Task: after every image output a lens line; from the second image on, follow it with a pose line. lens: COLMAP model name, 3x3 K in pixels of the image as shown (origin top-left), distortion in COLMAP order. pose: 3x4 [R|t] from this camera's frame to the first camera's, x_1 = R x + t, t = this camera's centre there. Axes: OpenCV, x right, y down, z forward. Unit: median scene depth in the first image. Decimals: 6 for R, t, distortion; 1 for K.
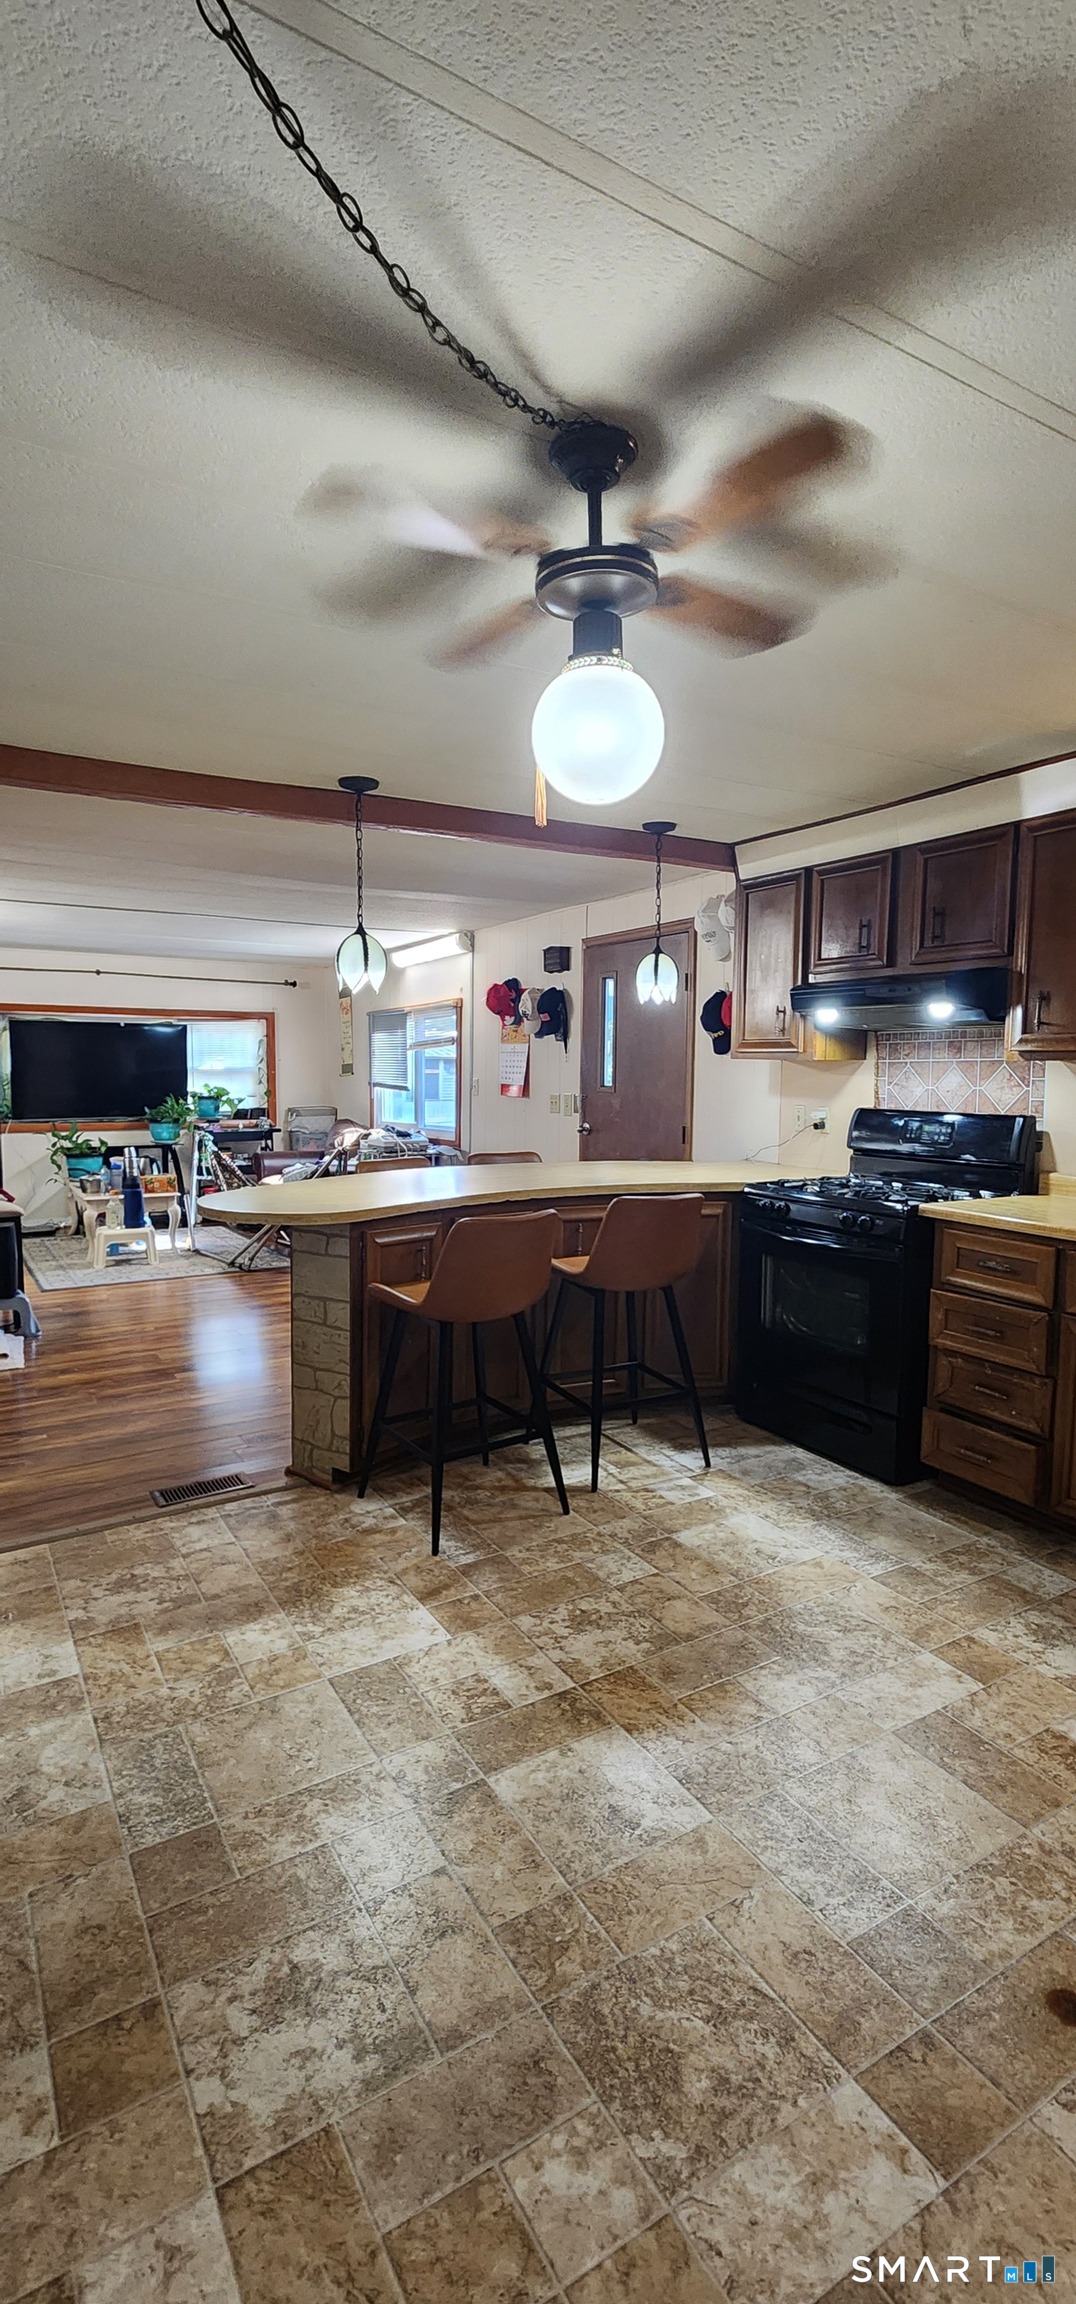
lens RADIAL K [[1022.0, 0, 516.6], [0, 1022.0, 1090.4], [0, 0, 1]] dist [-0.004069, 0.001982]
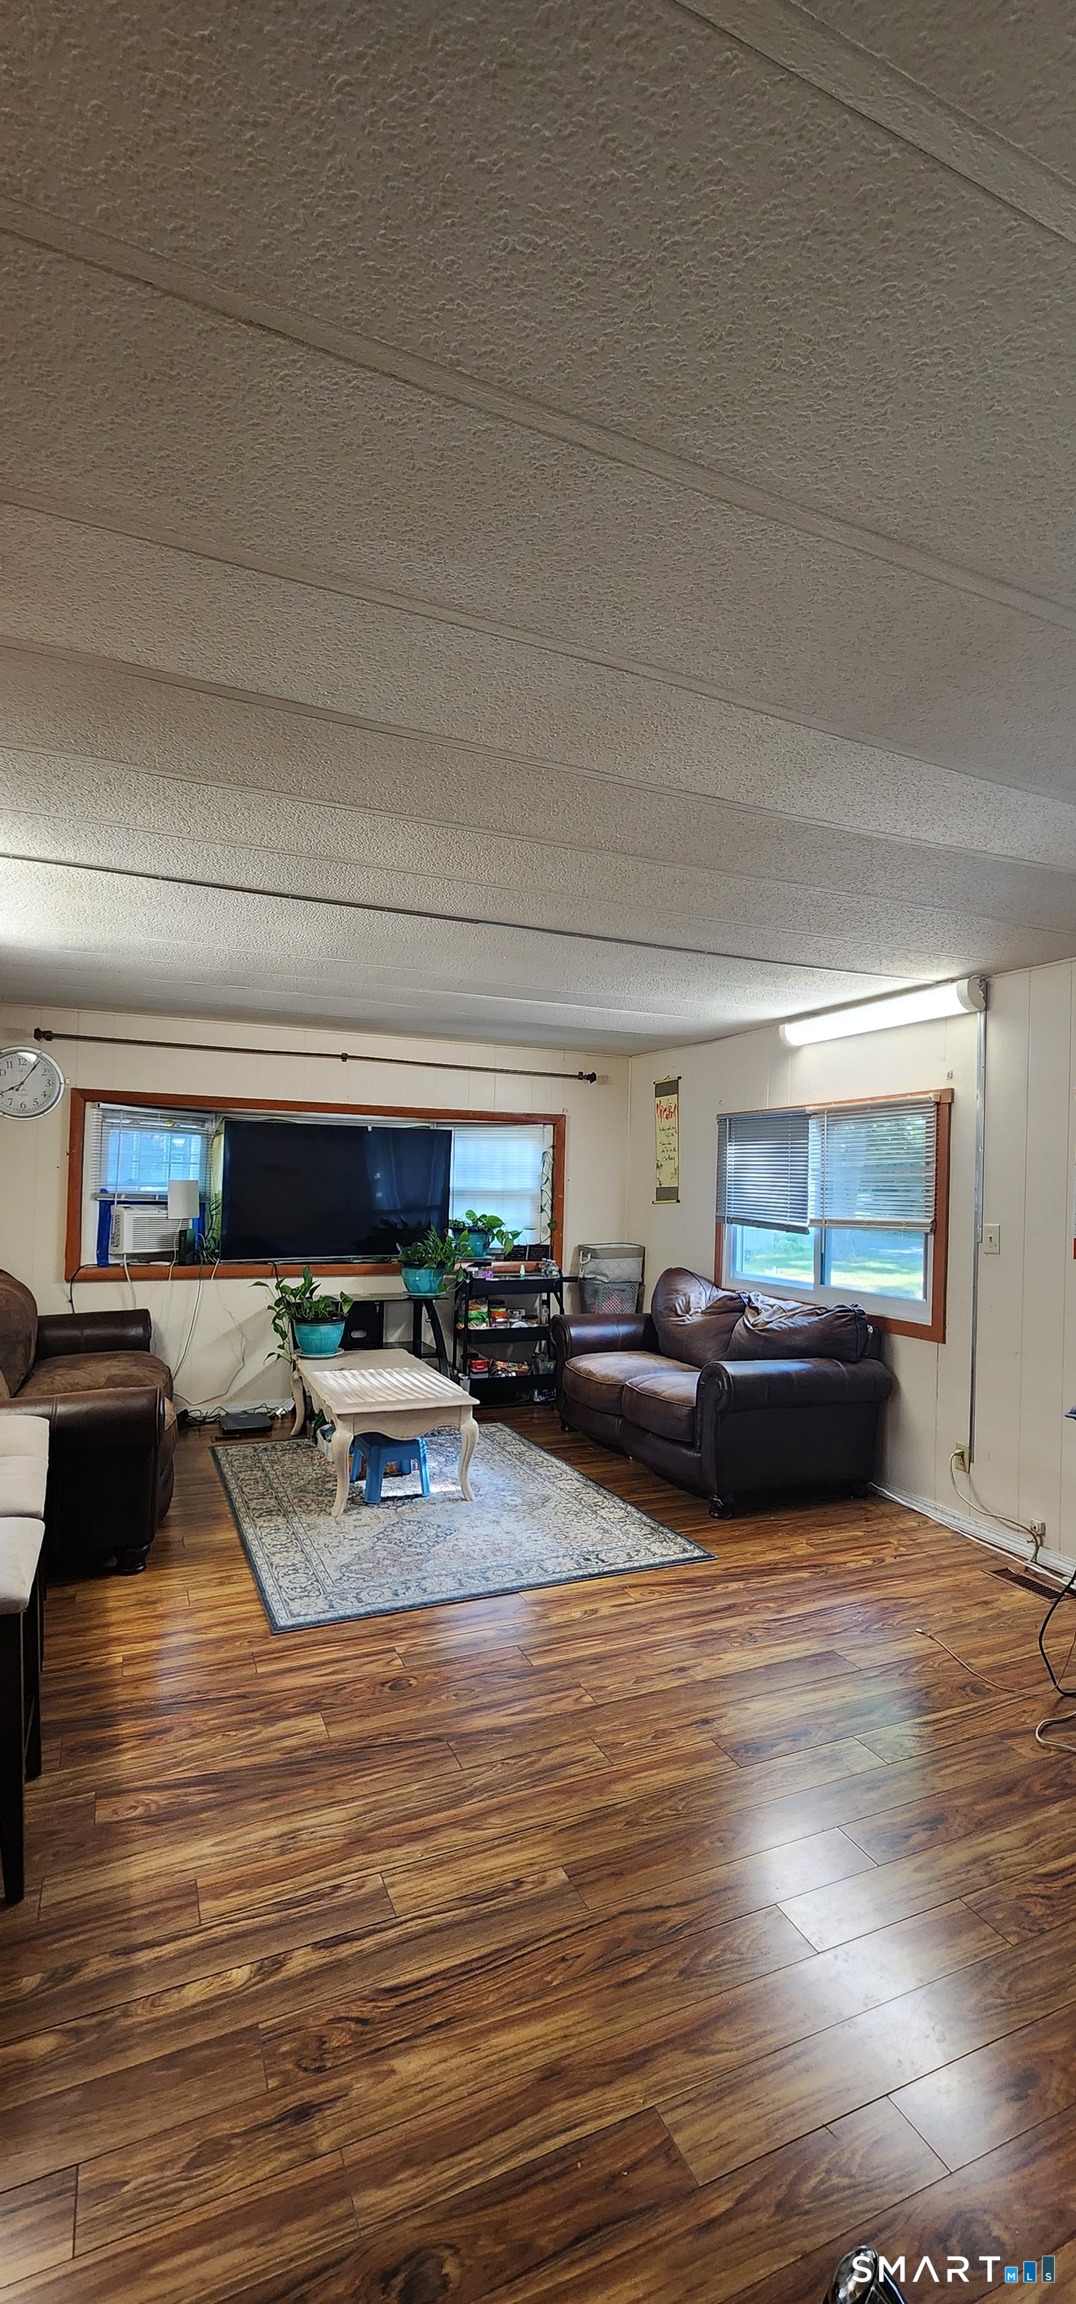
lens RADIAL K [[940.1, 0, 552.9], [0, 940.1, 1095.7], [0, 0, 1]] dist [-0.003800, 0.000479]
pose [[0.994627, 0.007544, -0.103245, -0.181365], [-0.018754, 0.993969, -0.108046, -0.017277], [0.101807, 0.109402, 0.988770, 0.335565]]
